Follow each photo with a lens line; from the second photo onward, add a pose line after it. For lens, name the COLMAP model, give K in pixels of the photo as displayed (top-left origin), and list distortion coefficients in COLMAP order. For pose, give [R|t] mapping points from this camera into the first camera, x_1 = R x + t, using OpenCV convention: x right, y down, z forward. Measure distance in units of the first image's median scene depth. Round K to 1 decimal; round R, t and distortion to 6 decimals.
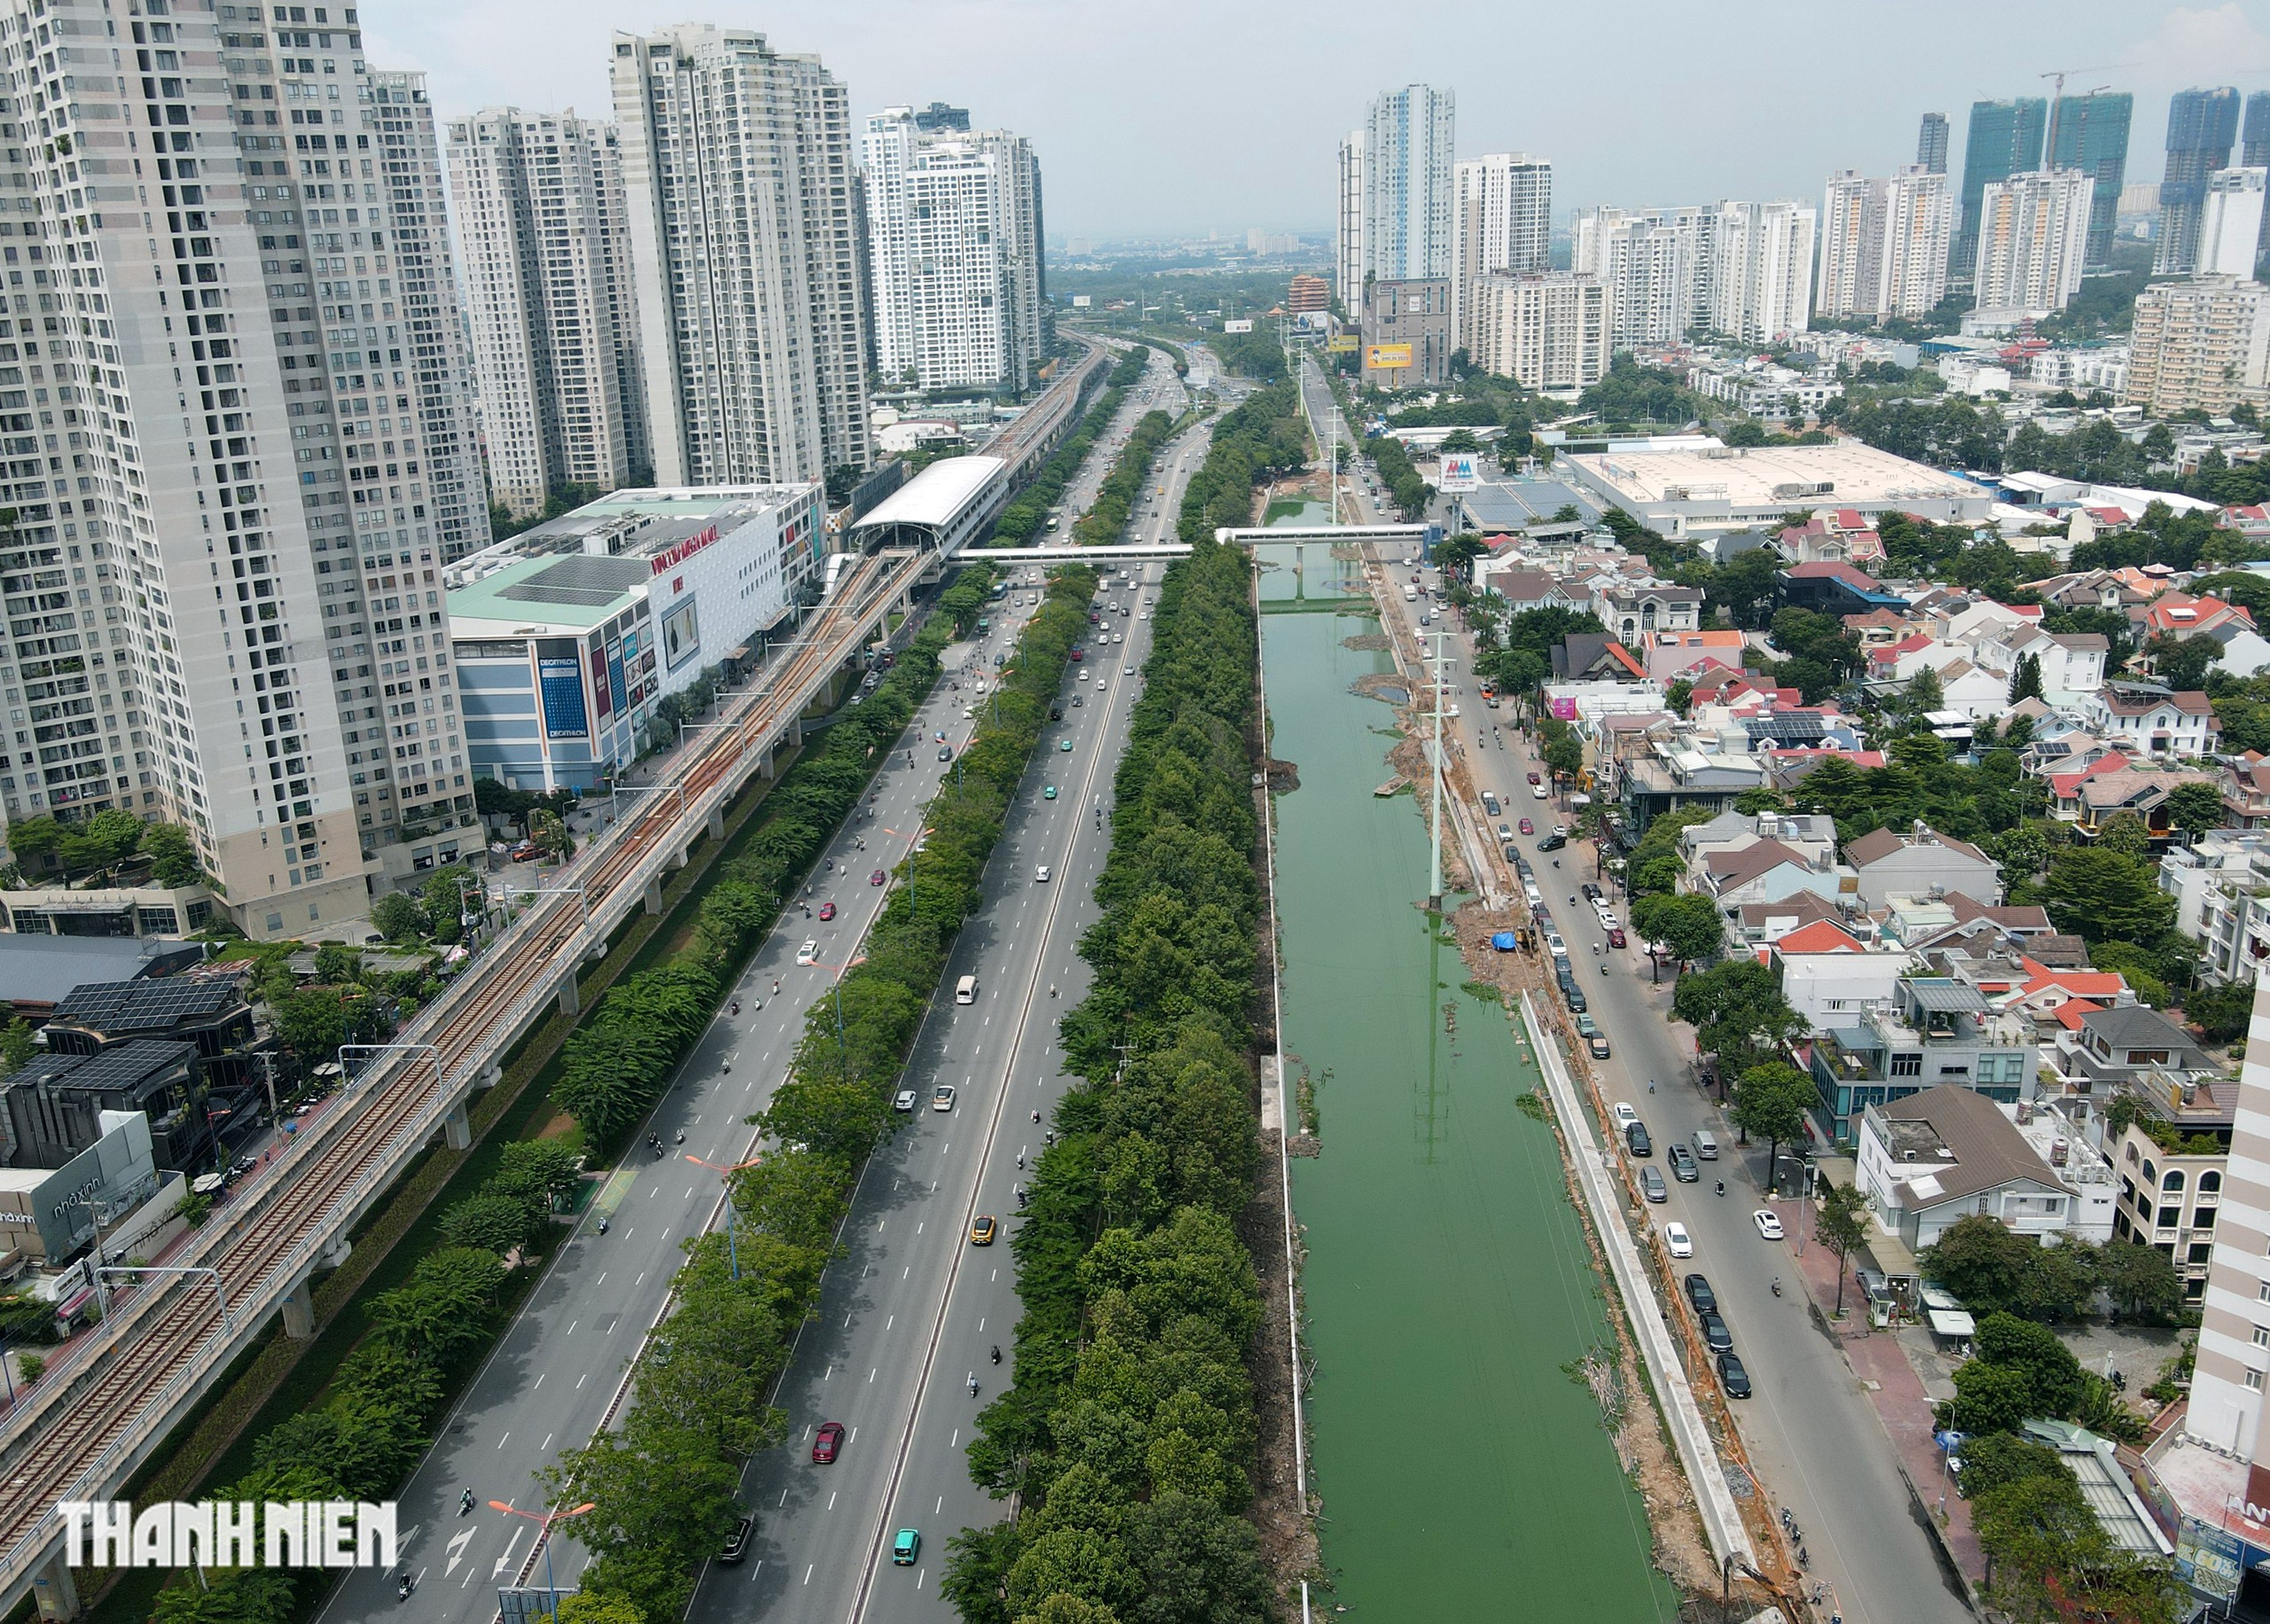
lens RADIAL K [[1829.2, 0, 1127.7], [0, 1829.2, 825.4], [0, 0, 1]] dist [0.043253, -0.006553]
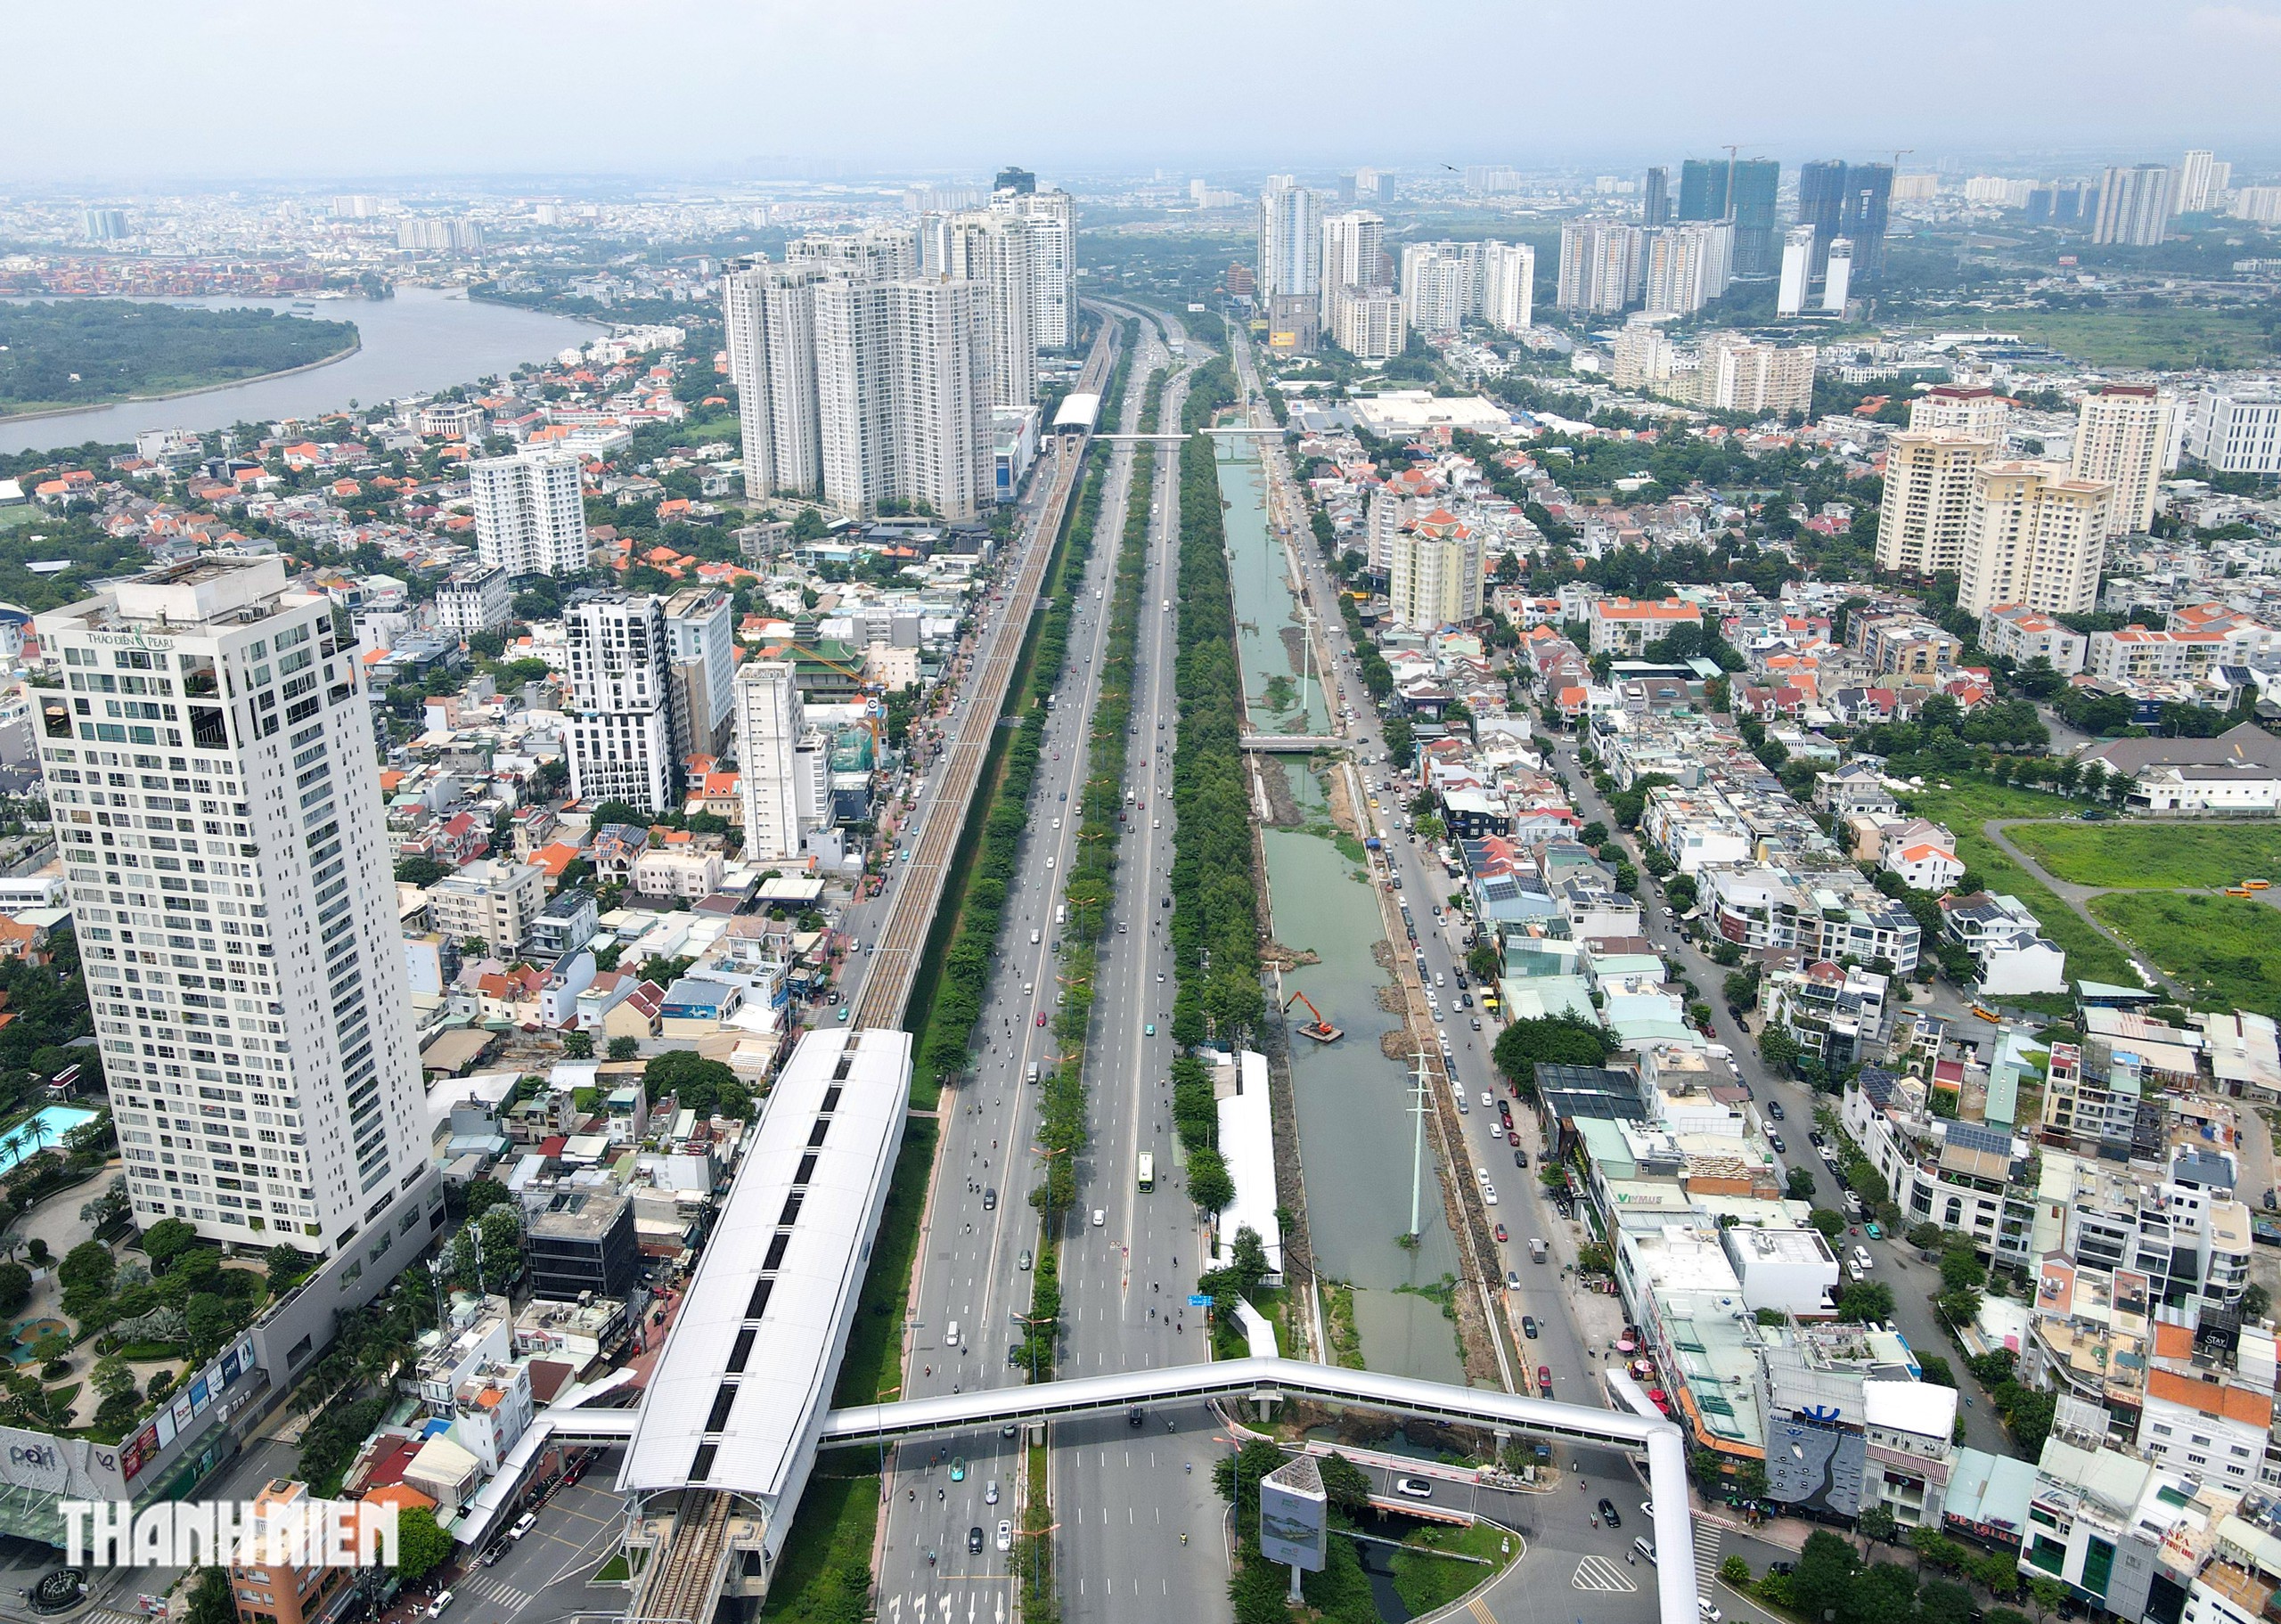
lens RADIAL K [[1838.2, 0, 1131.3], [0, 1838.2, 794.8], [0, 0, 1]] dist [0.043253, -0.006553]
pose [[0.998964, 0.014059, 0.043275, -0.085957], [-0.015322, 0.999462, 0.028989, 0.156492], [-0.042844, -0.029622, 0.998643, -0.891517]]
